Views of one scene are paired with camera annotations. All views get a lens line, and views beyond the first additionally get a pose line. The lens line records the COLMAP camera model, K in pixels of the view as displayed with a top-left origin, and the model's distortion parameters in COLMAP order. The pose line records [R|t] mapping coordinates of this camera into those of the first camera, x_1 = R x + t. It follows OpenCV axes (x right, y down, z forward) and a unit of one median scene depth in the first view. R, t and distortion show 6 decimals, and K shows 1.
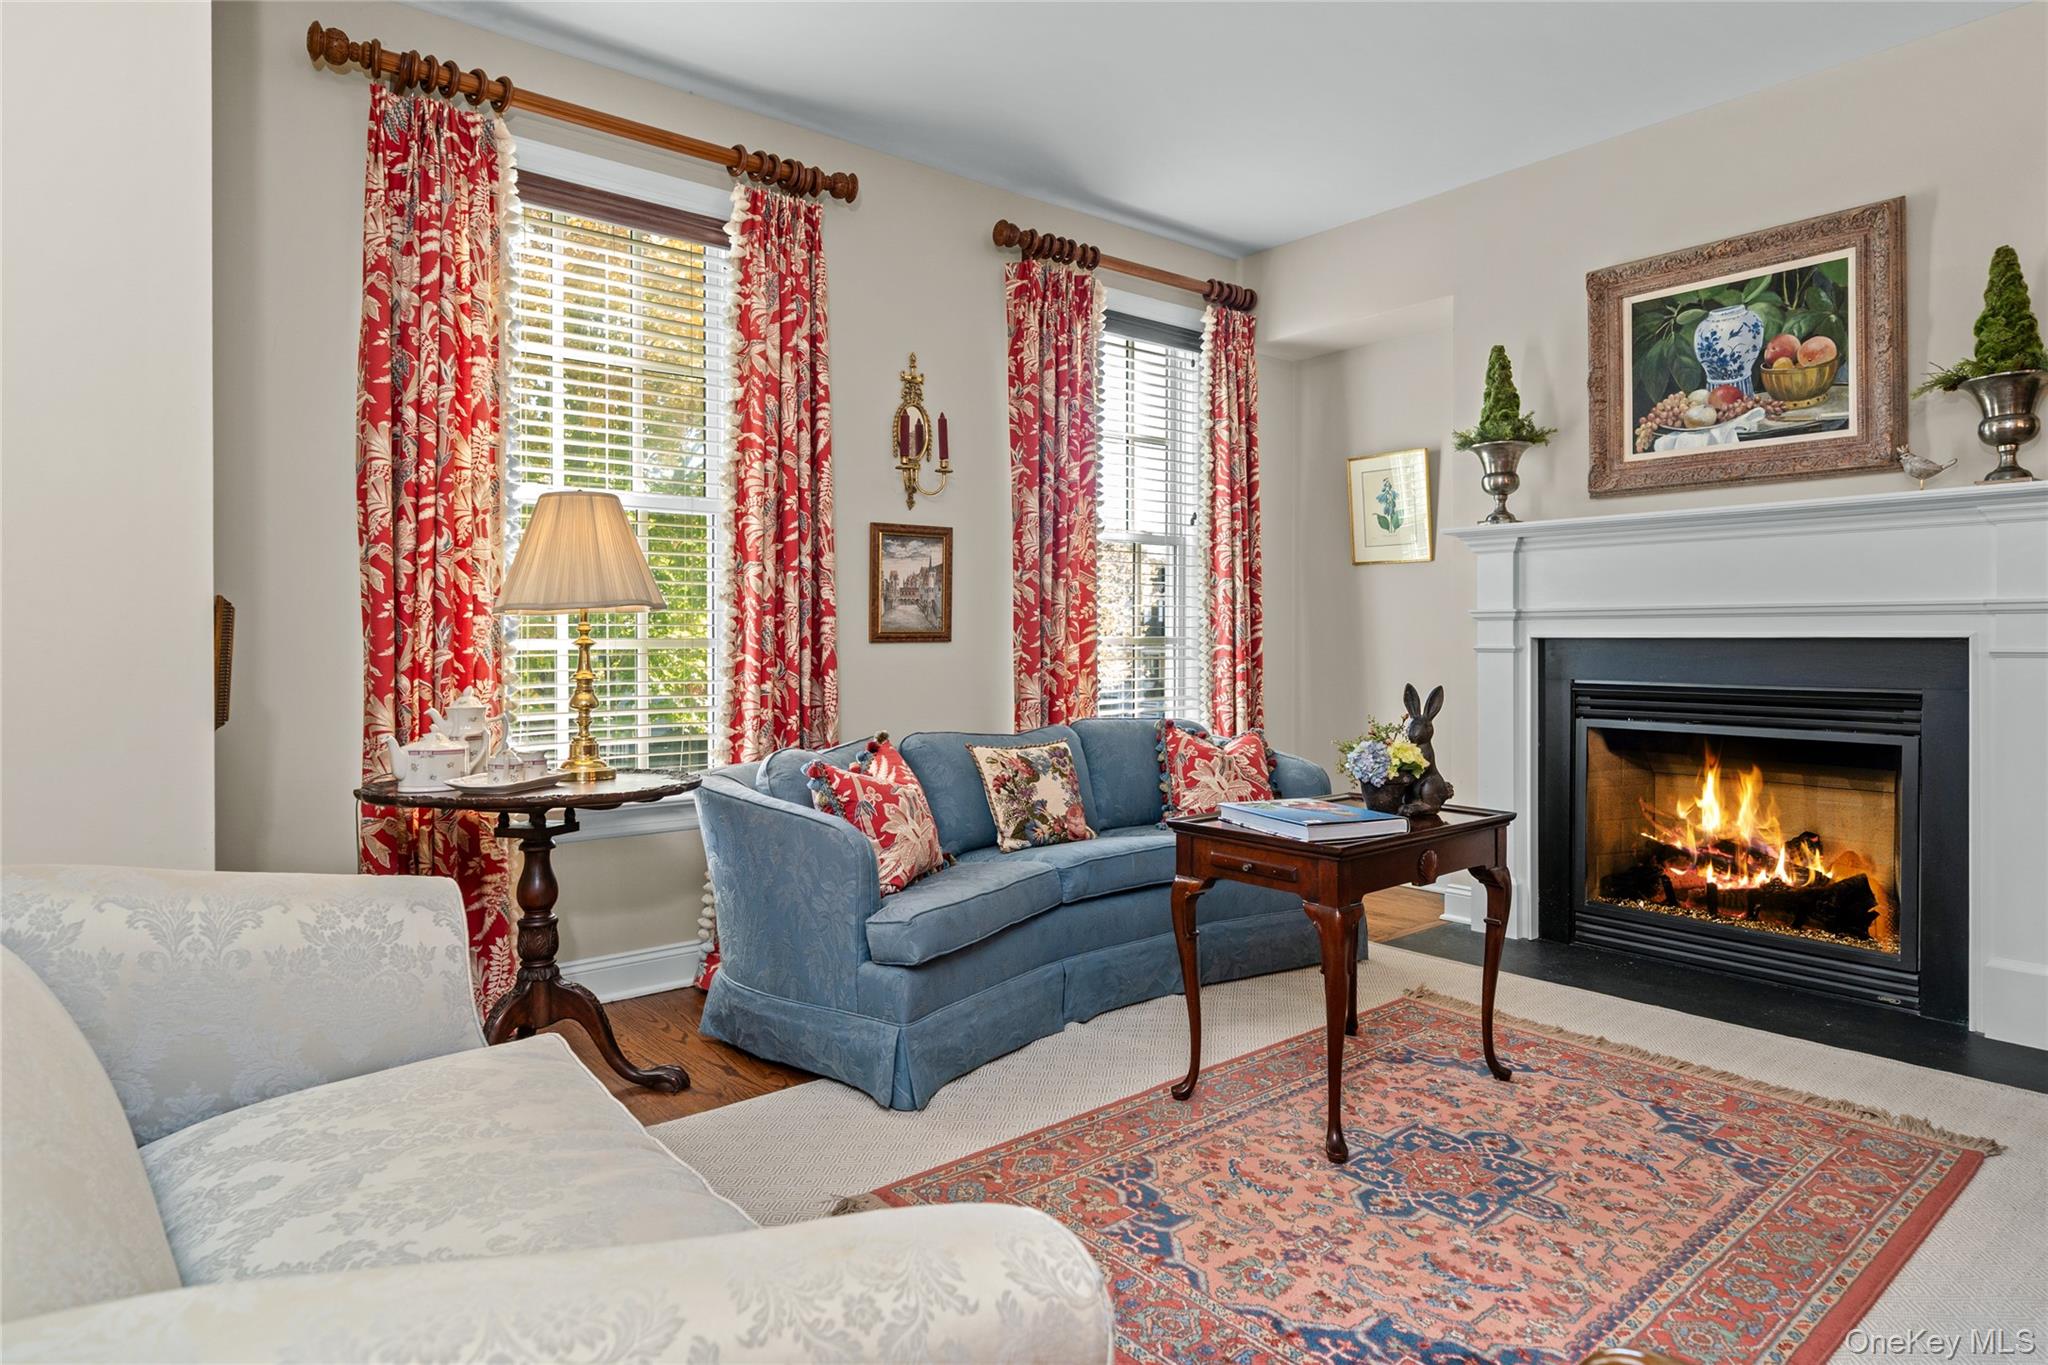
lens RADIAL K [[1150.3, 0, 981.7], [0, 1150.3, 640.4], [0, 0, 1]] dist [0.000162, -0.001454]
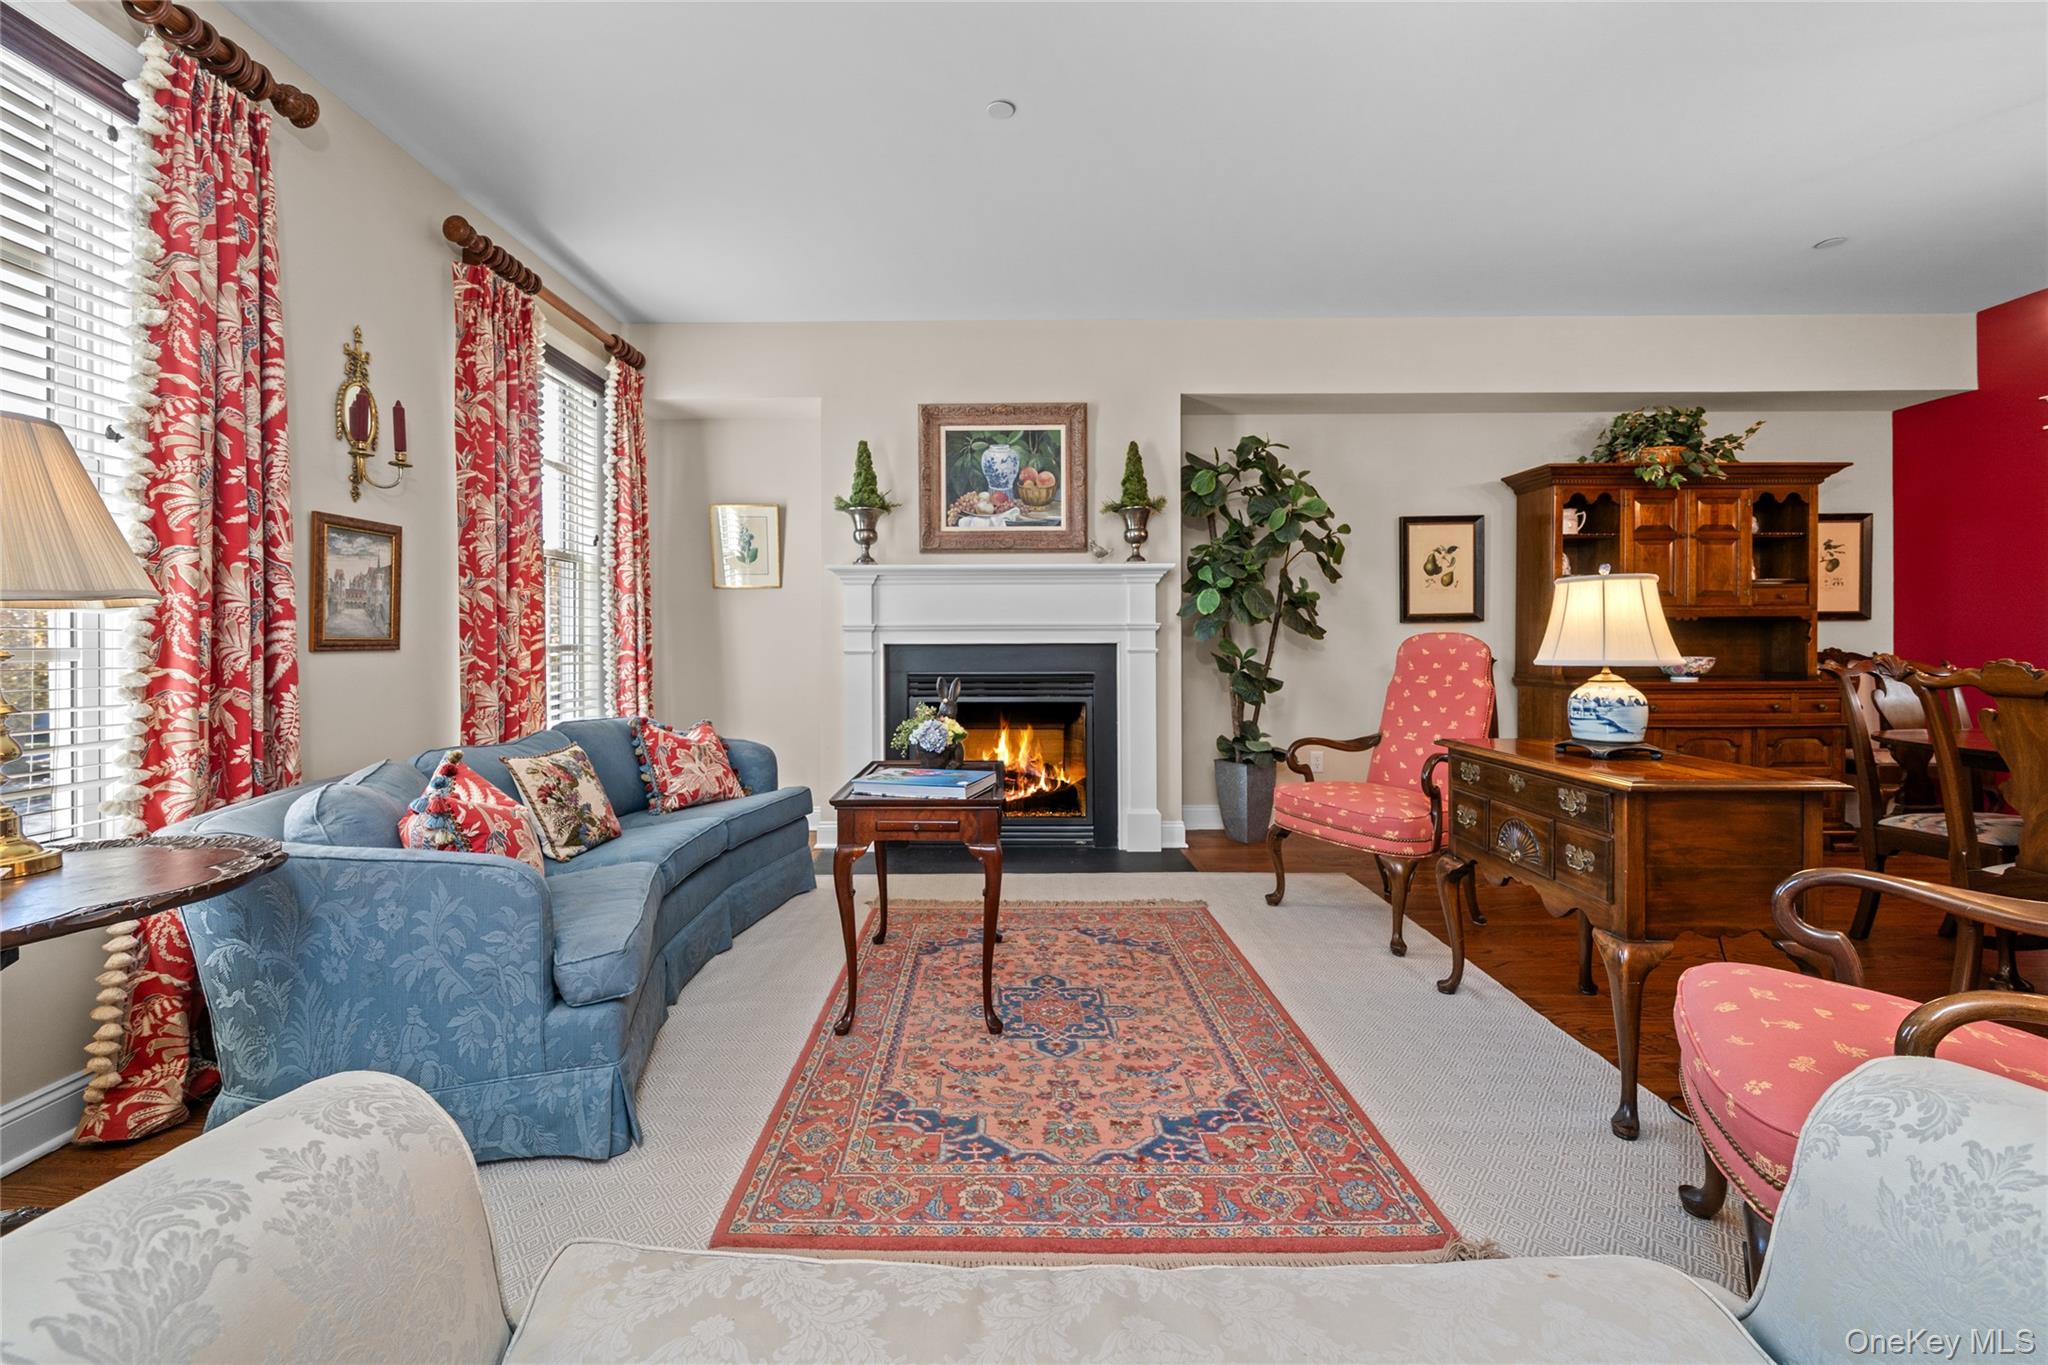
lens RADIAL K [[830.8, 0, 1002.2], [0, 830.8, 643.8], [0, 0, 1]] dist [-0.005588, 0.001453]
pose [[0.631953, -0.002244, 0.775003, -0.280437], [0.004981, 0.999987, -0.001166, -0.000739], [-0.774990, 0.004597, 0.631956, 0.241611]]
